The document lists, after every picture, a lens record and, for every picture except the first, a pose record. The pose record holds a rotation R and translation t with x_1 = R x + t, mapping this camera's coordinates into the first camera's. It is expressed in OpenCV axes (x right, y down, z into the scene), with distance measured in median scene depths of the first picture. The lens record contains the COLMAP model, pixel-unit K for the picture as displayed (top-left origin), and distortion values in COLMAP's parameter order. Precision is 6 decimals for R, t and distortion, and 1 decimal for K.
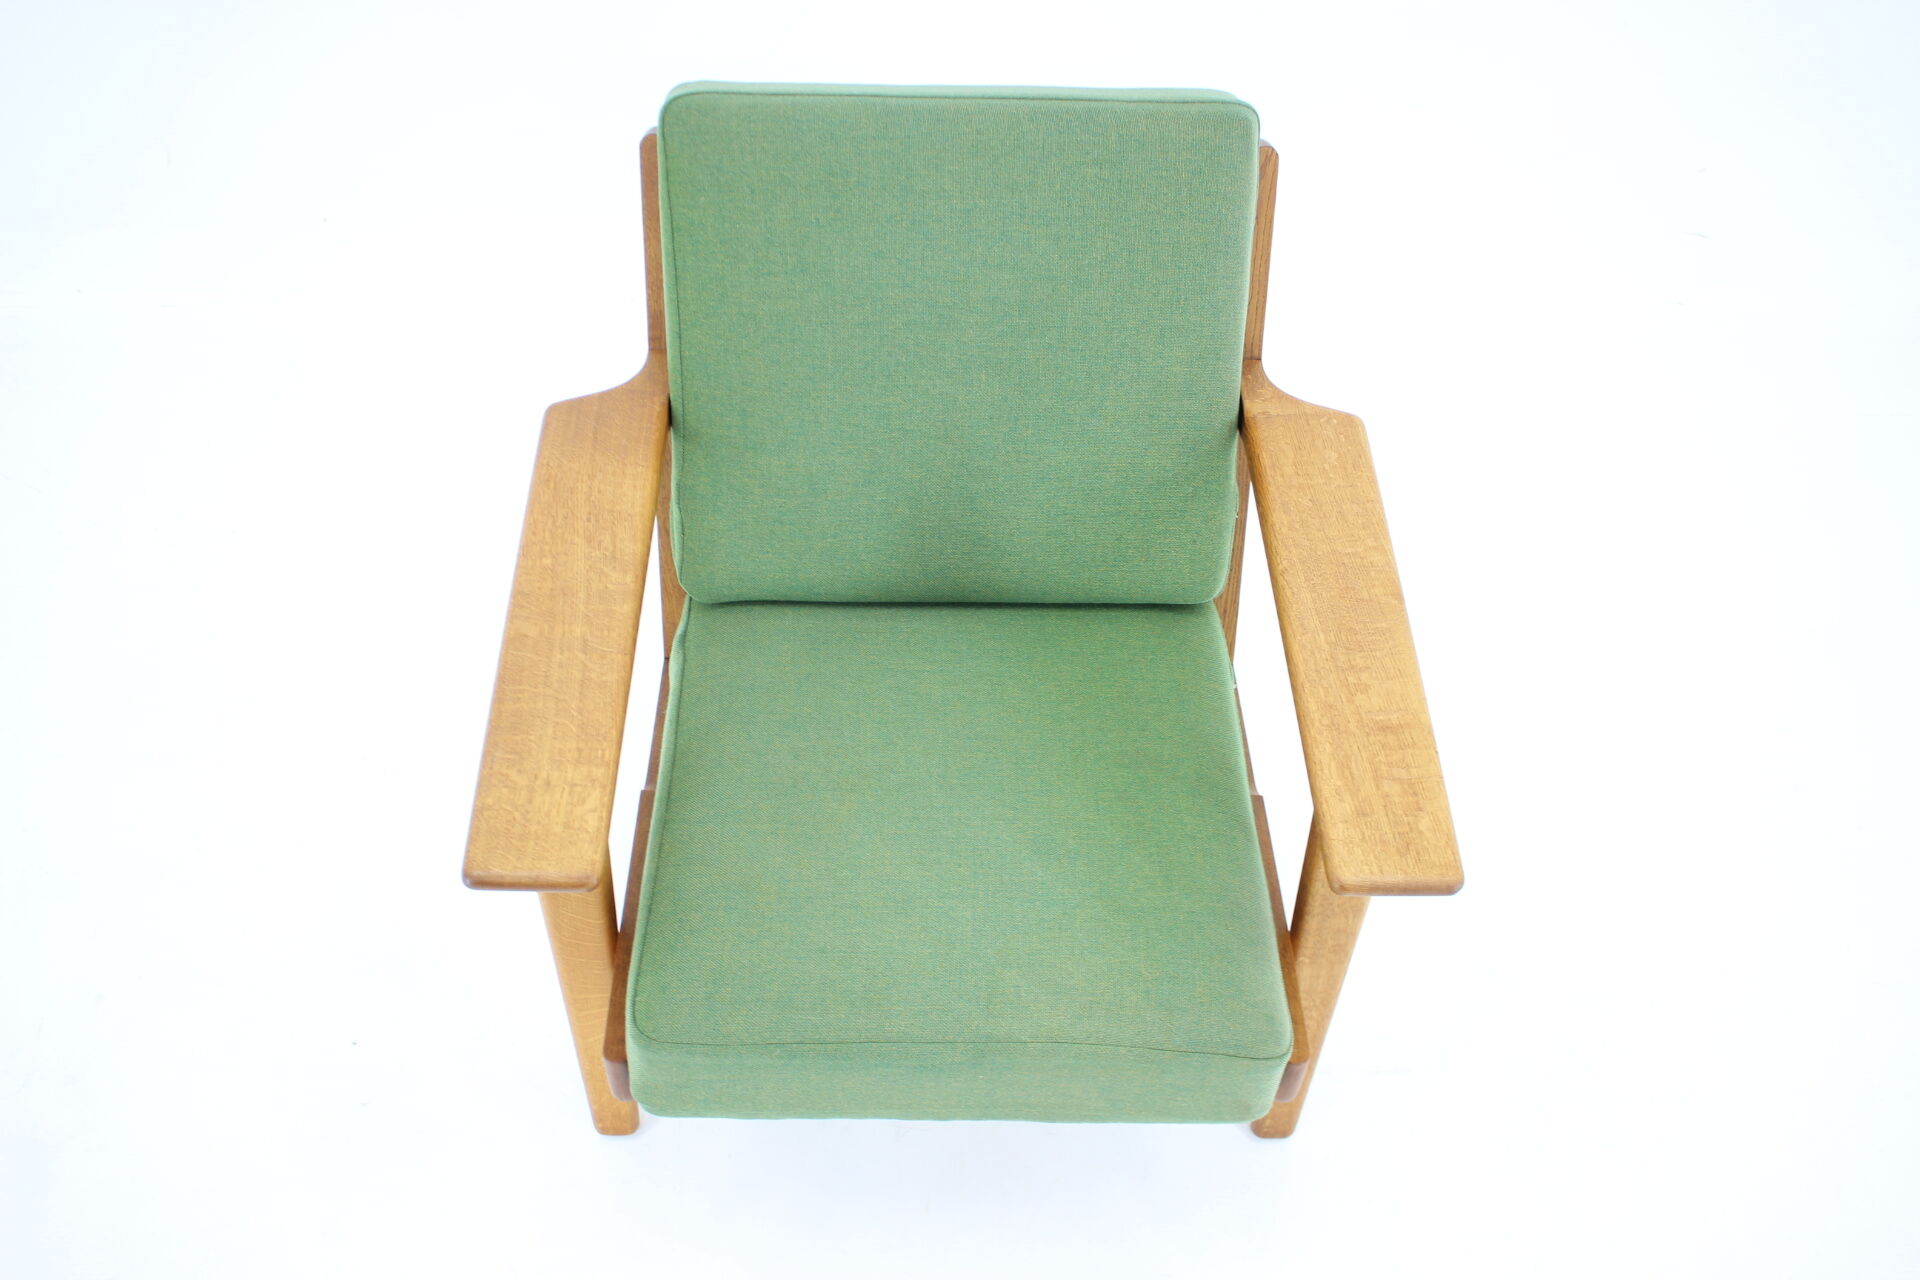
lens RADIAL K [[1832.2, 0, 954.9], [0, 1832.2, 658.3], [0, 0, 1]] dist [-0.124533, 0.000000]
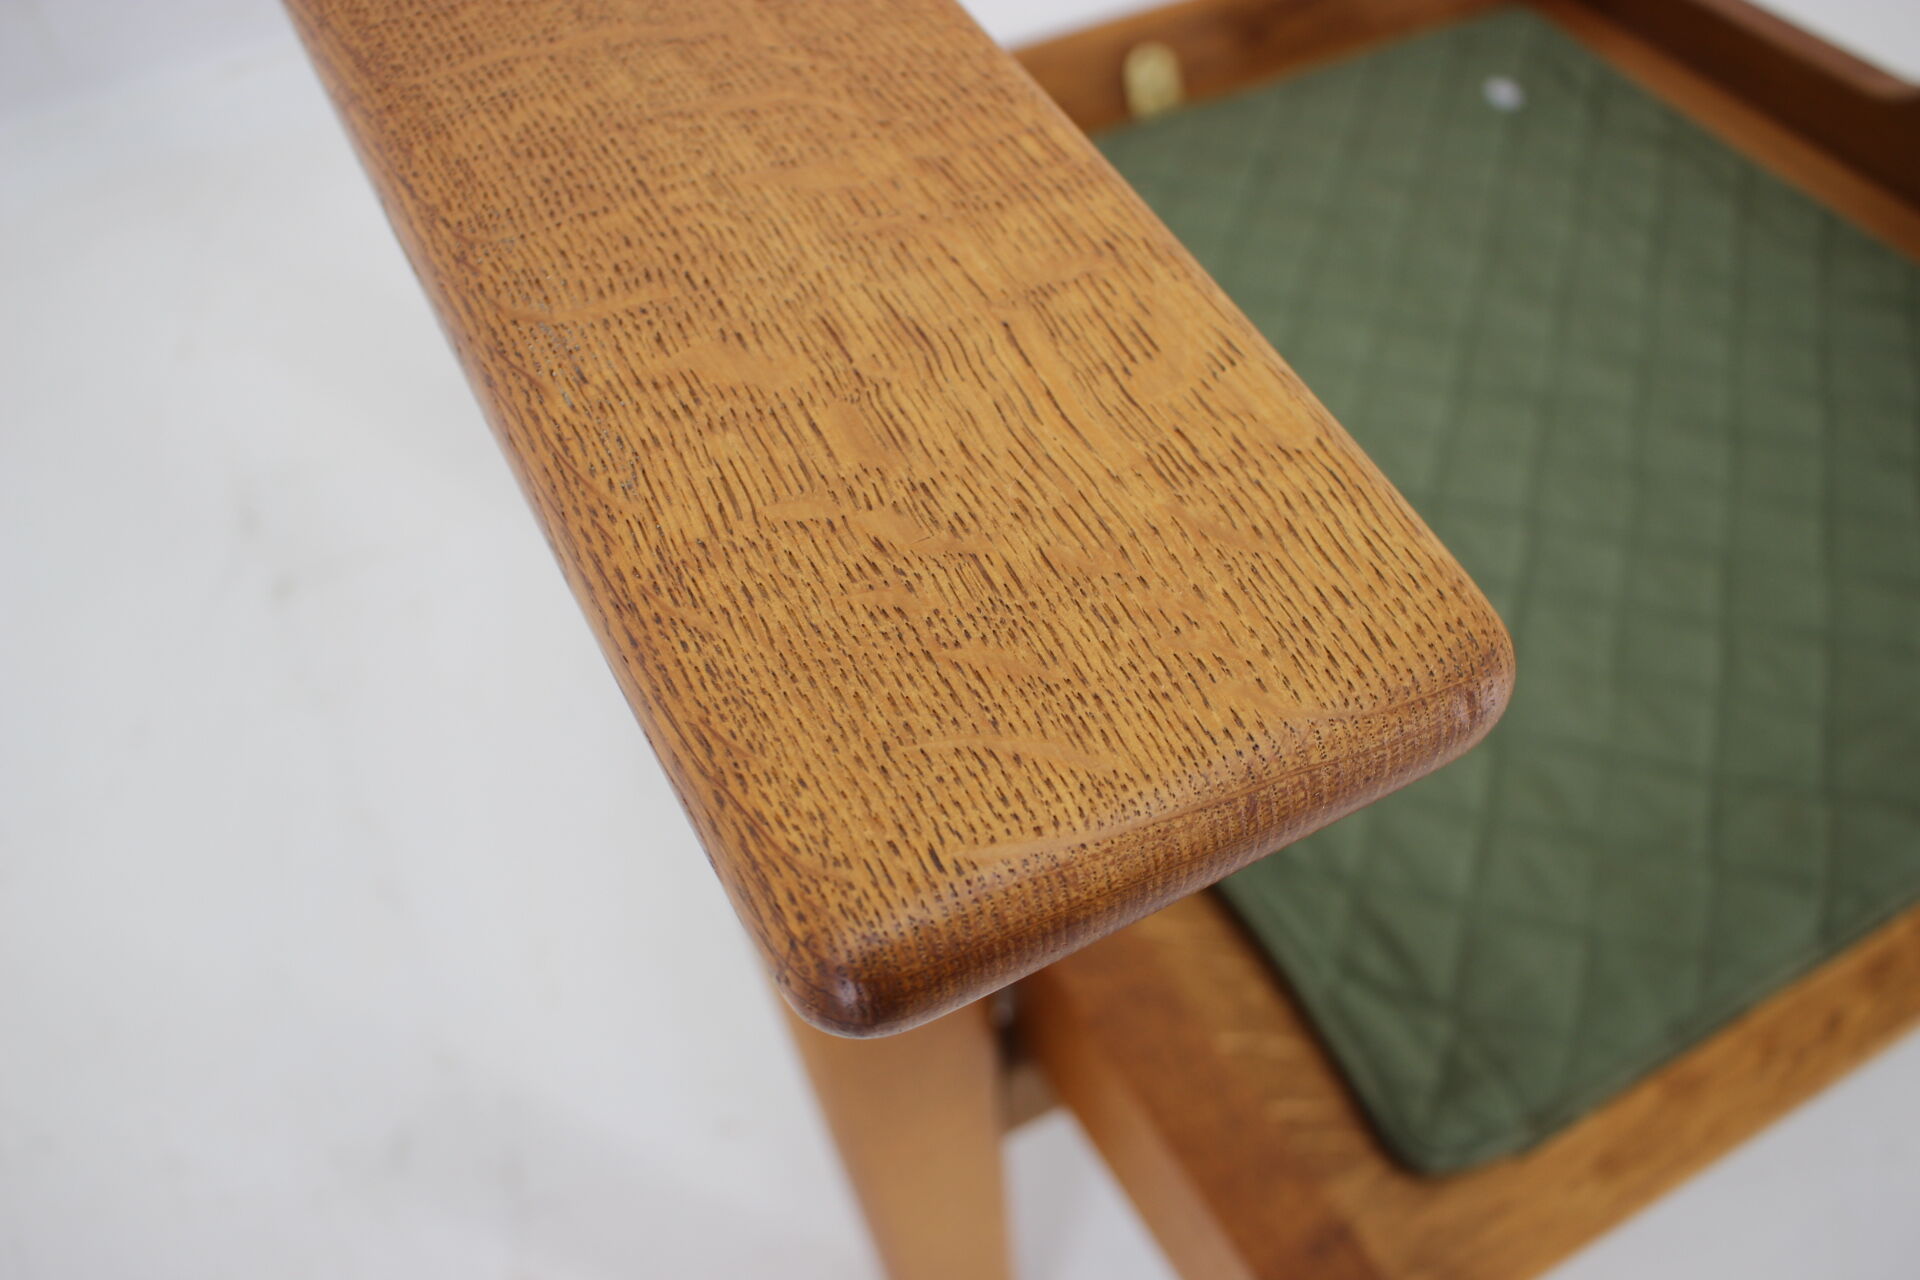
lens RADIAL K [[1604.5, 0, 954.6], [0, 1604.5, 641.7], [0, 0, 1]] dist [-0.079801, -0.000971]
pose [[0.889404, -0.386478, 0.244122, -0.247058], [0.364842, 0.921909, 0.130283, 0.070903], [-0.275410, -0.026808, 0.960953, 0.761979]]
